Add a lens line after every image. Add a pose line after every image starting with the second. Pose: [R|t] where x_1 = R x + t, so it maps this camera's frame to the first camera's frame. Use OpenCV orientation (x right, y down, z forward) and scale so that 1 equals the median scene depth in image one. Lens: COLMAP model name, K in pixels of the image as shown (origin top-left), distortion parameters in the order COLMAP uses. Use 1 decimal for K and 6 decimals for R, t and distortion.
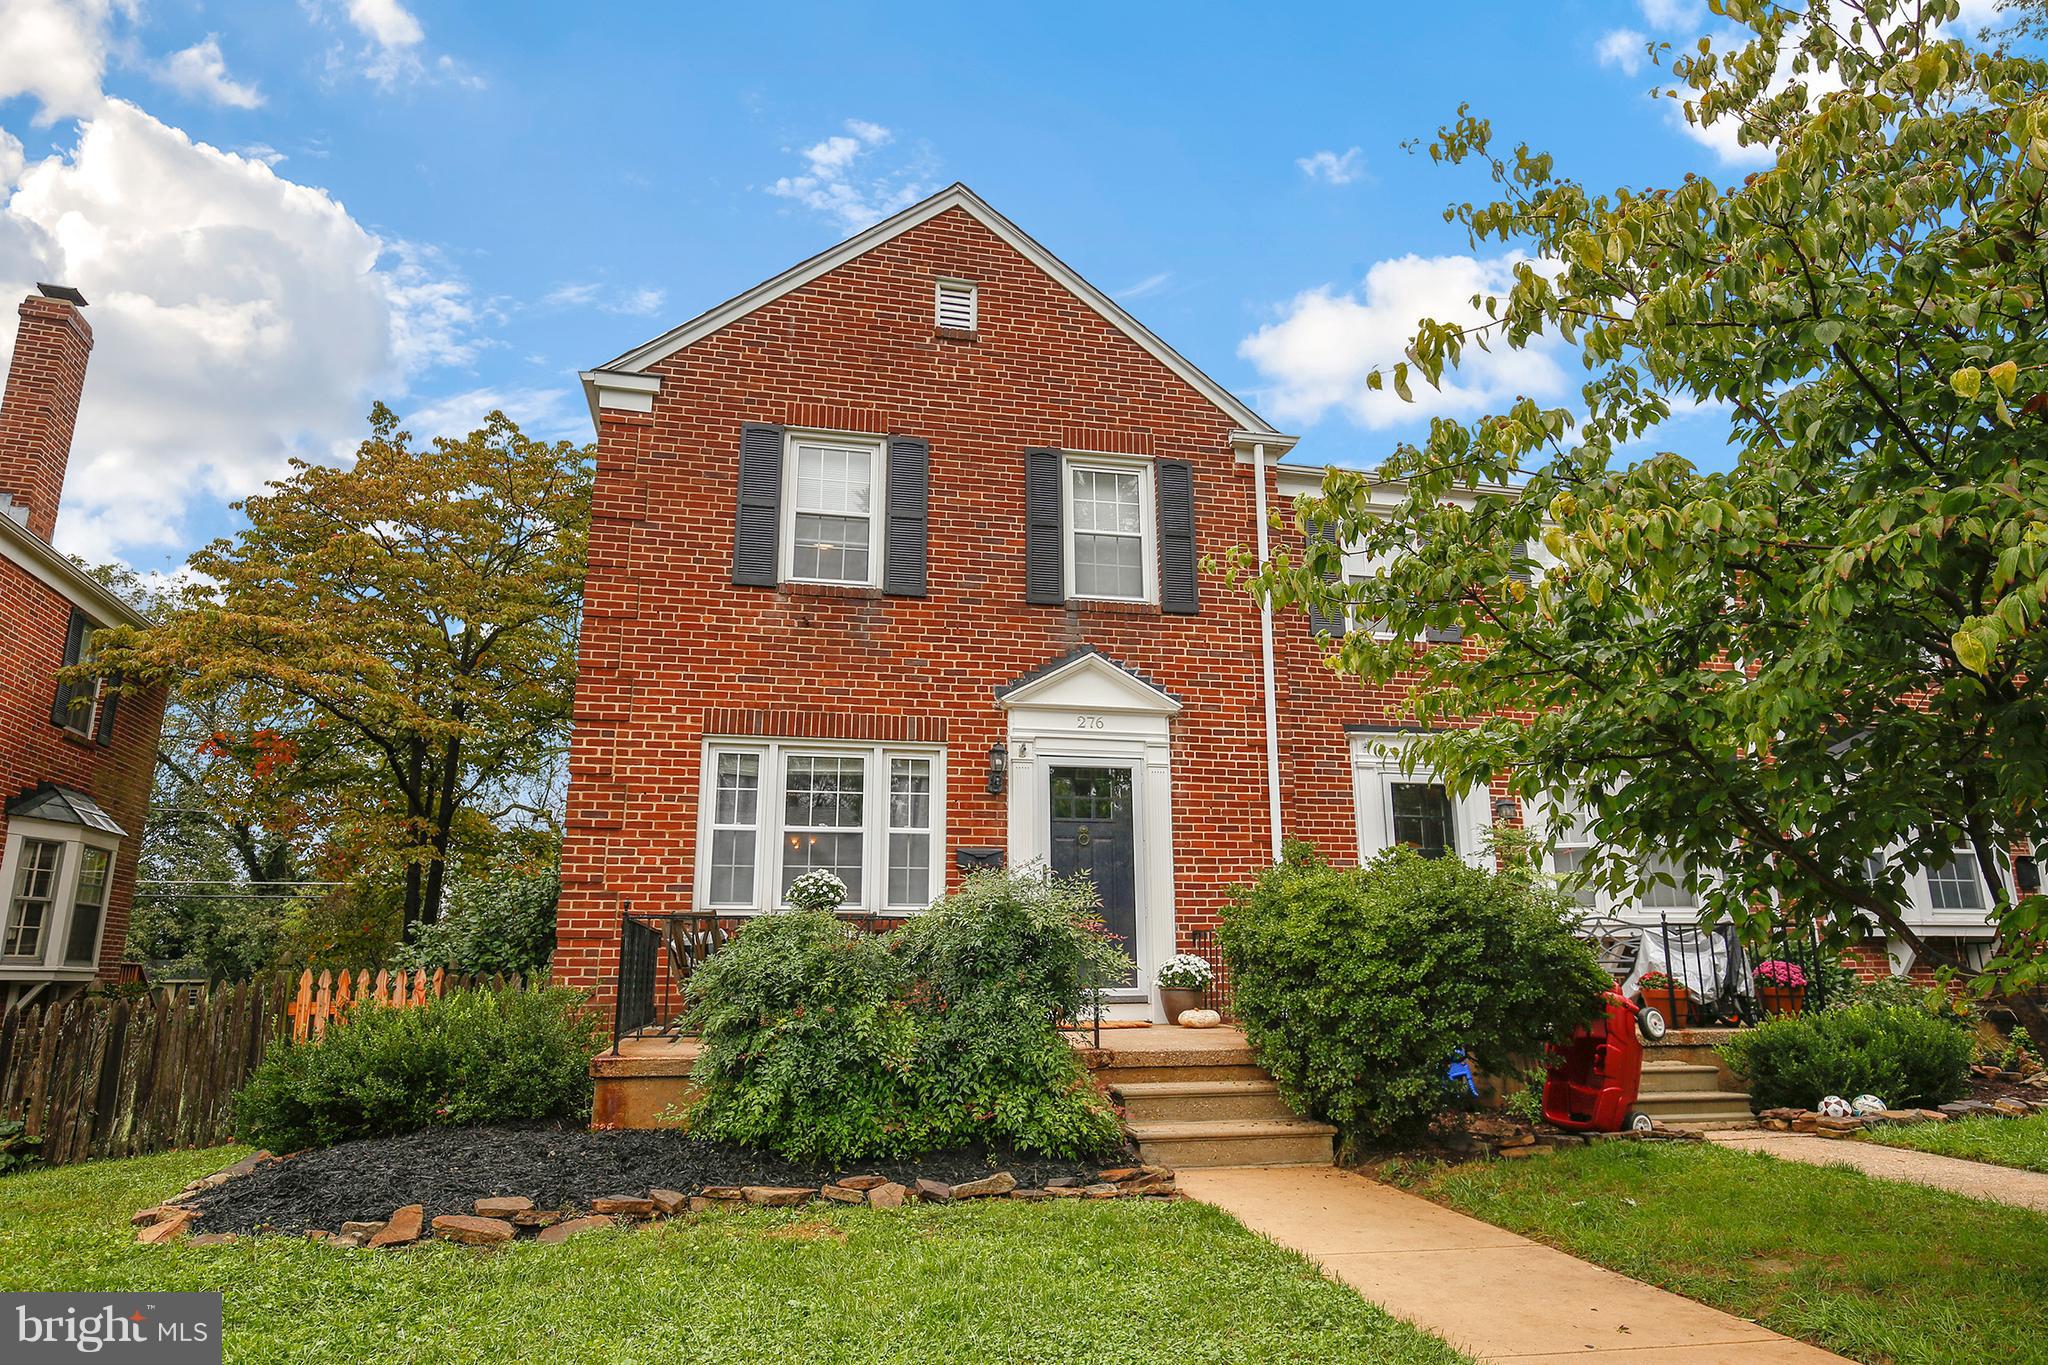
lens RADIAL K [[1123.2, 0, 1030.5], [0, 1123.2, 696.9], [0, 0, 1]] dist [-0.016276, 0.001262]
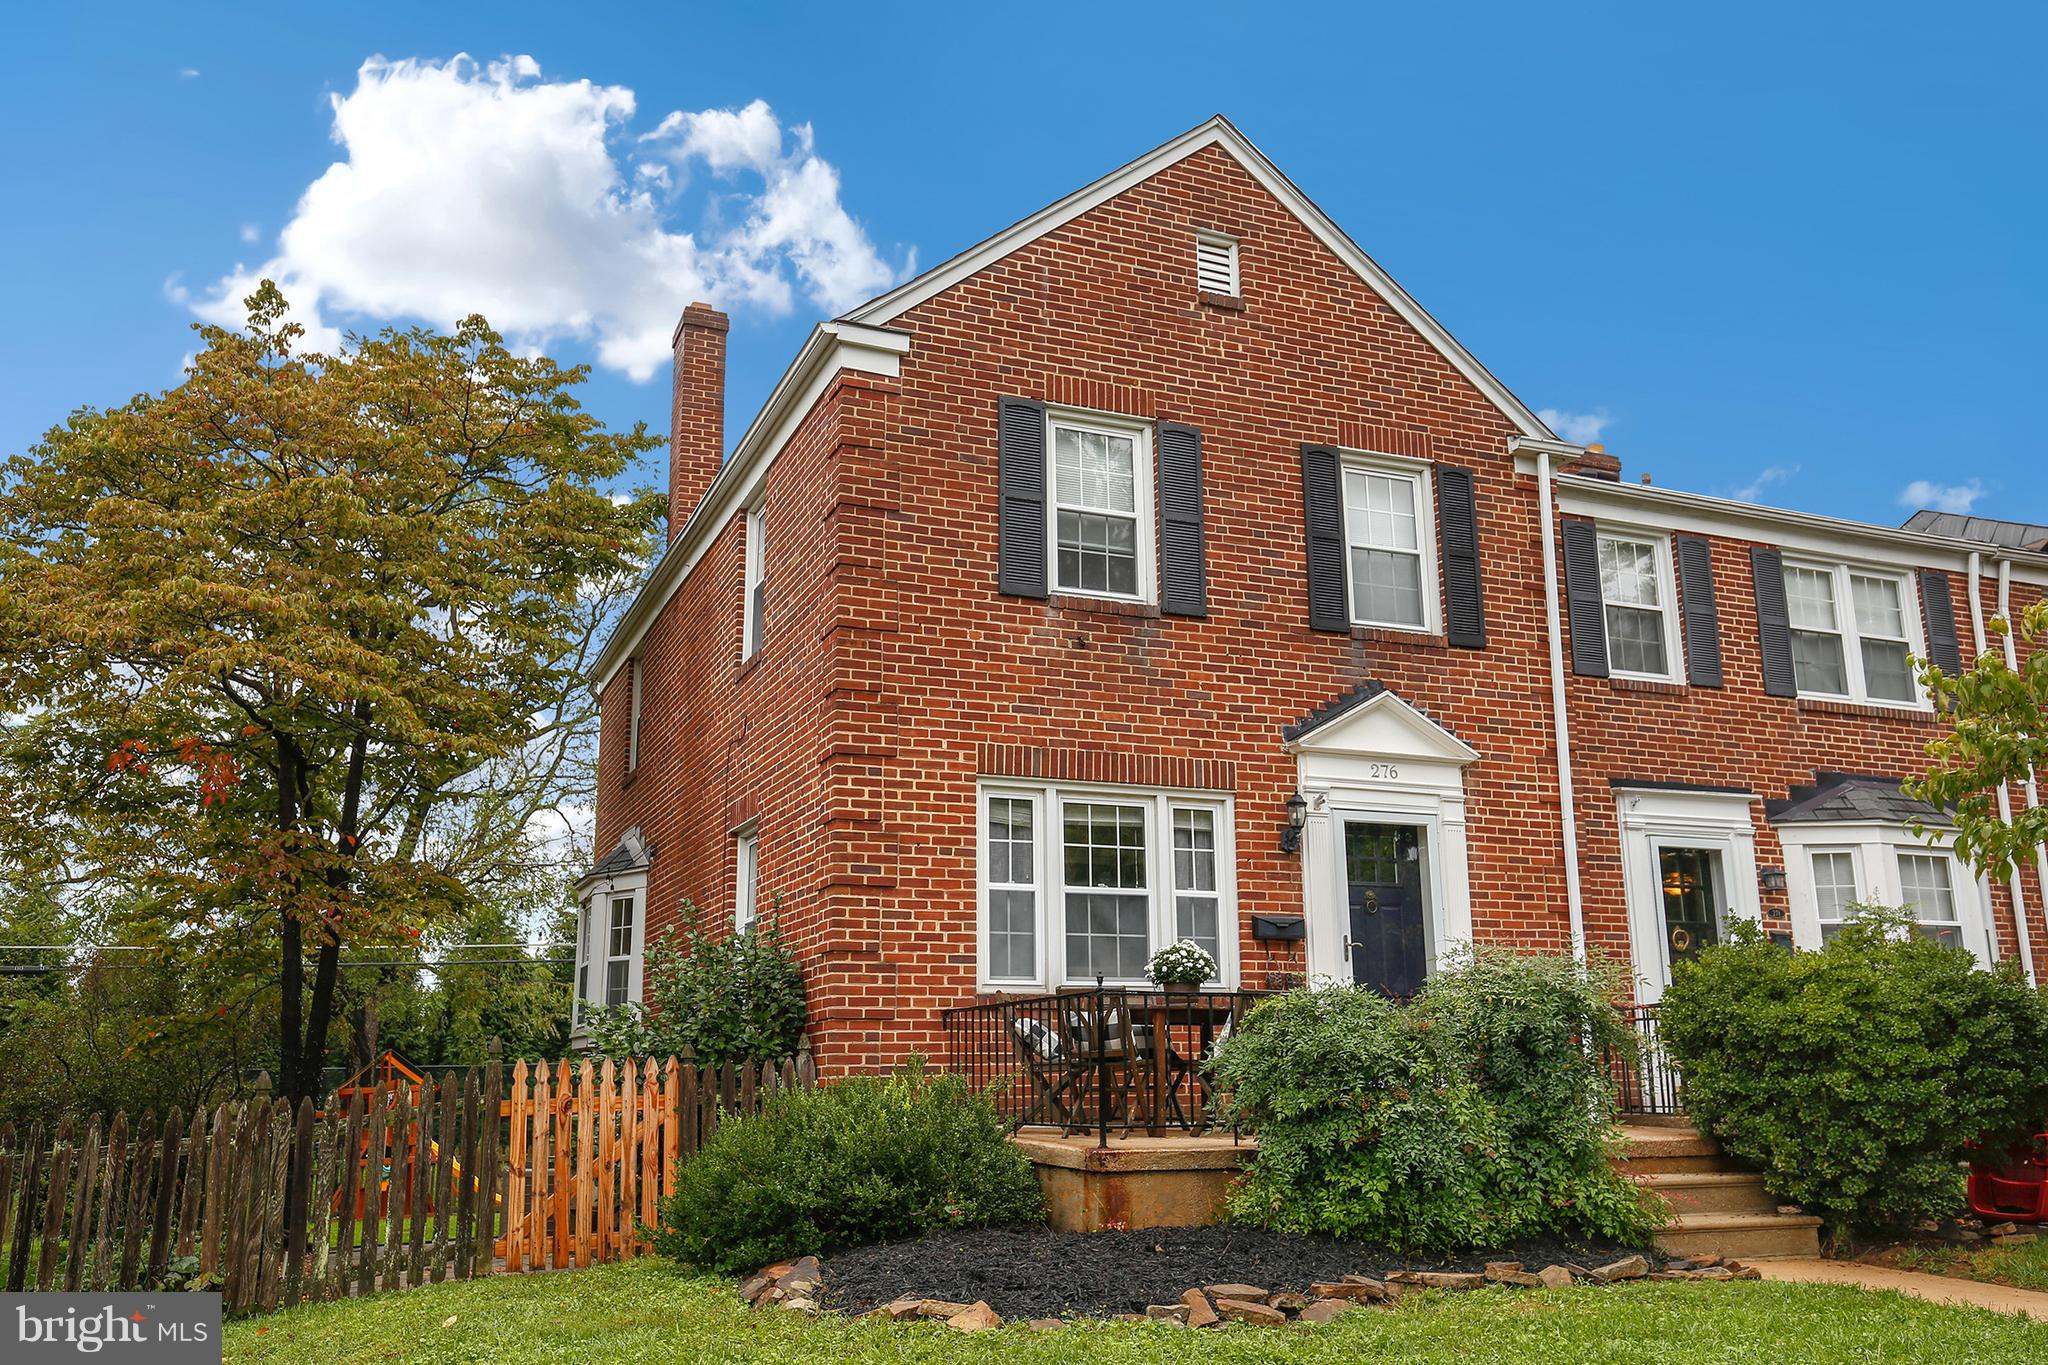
lens RADIAL K [[1575.2, 0, 1019.2], [0, 1575.2, 697.6], [0, 0, 1]] dist [0.013003, 0.009288]
pose [[0.985131, 0.037882, 0.167578, -0.439224], [-0.038798, 0.999245, 0.002198, -0.026463], [-0.167368, -0.008667, 0.985856, -0.151538]]
